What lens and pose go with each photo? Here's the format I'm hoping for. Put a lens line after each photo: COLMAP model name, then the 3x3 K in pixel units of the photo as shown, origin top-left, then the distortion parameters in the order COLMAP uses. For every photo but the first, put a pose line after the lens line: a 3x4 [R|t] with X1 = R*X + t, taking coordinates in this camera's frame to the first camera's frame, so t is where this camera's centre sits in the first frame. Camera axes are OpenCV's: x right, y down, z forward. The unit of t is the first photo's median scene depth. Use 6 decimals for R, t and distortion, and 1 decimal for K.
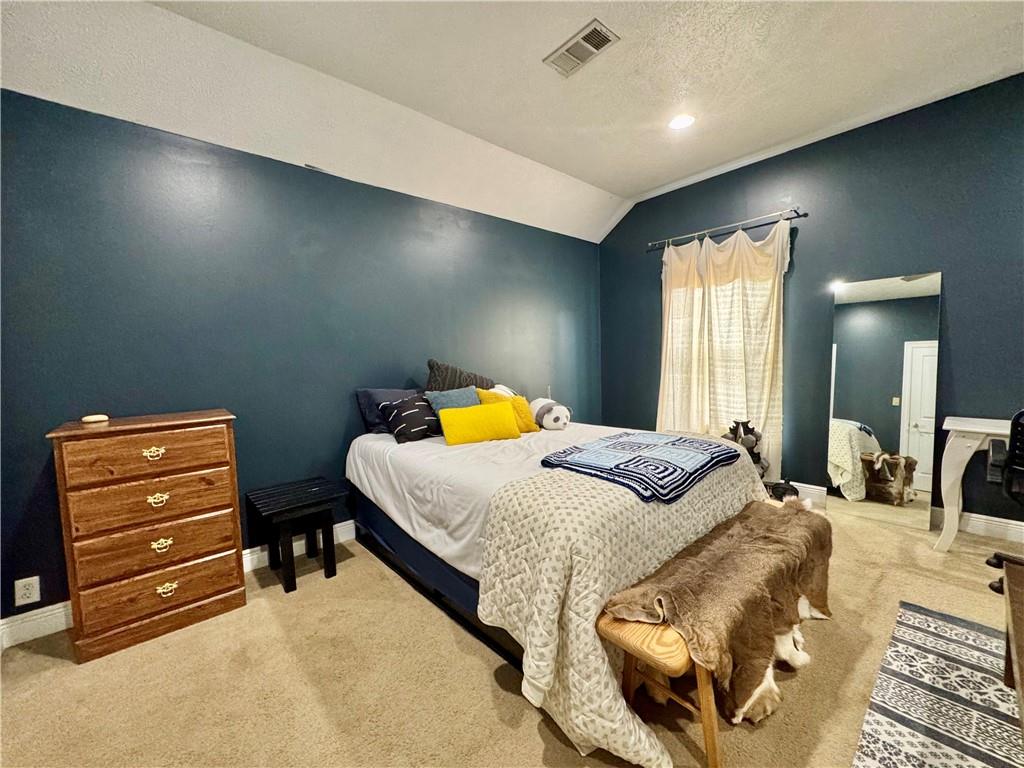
lens RADIAL K [[408.0, 0, 512.0], [0, 408.0, 384.0], [0, 0, 1]] dist [0.002399, 0.000375]
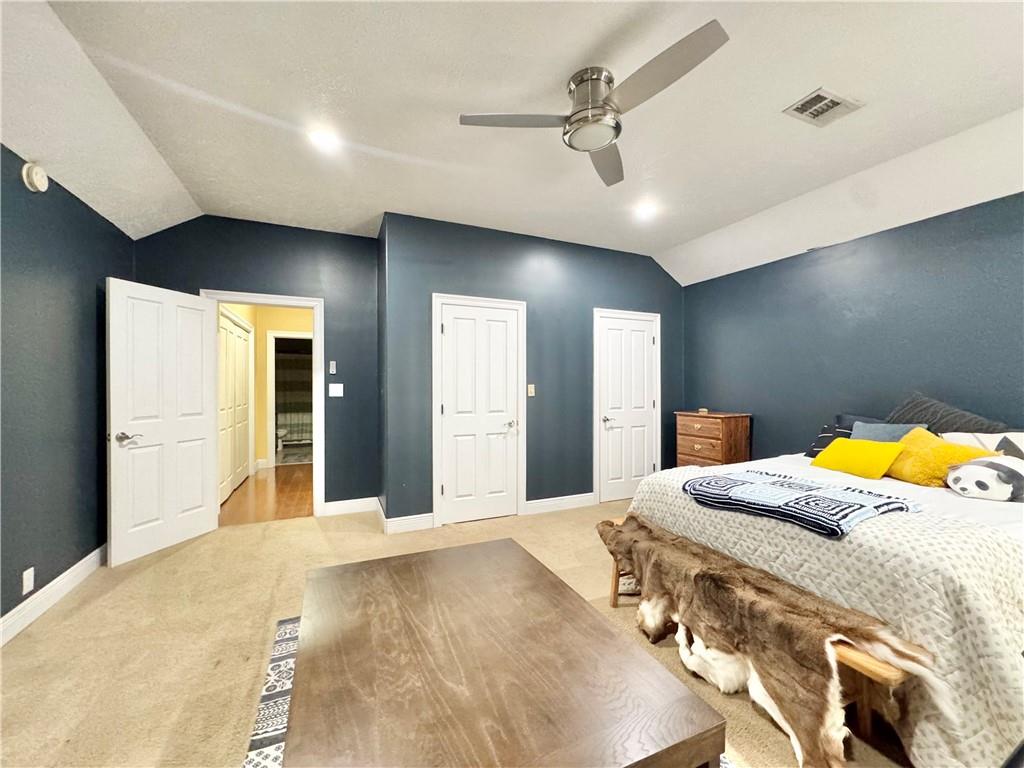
lens RADIAL K [[408.0, 0, 512.0], [0, 408.0, 384.0], [0, 0, 1]] dist [0.002399, 0.000375]
pose [[-0.295657, 0.030675, -0.954801, 1.130886], [-0.052061, 0.997482, 0.048167, -0.088230], [0.953874, 0.063949, -0.293316, 0.464023]]
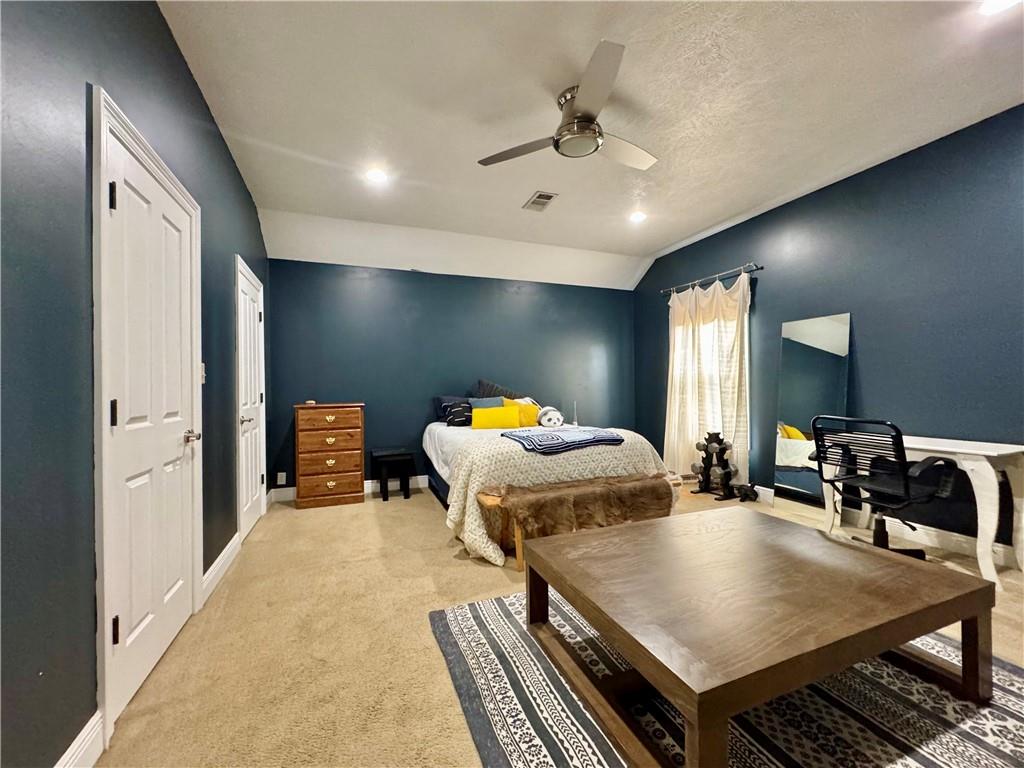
lens RADIAL K [[408.0, 0, 512.0], [0, 408.0, 384.0], [0, 0, 1]] dist [0.002399, 0.000375]
pose [[0.938471, 0.018612, -0.344857, 0.525933], [-0.041126, 0.997464, -0.058083, 0.051430], [0.342902, 0.068692, 0.936856, -0.481945]]
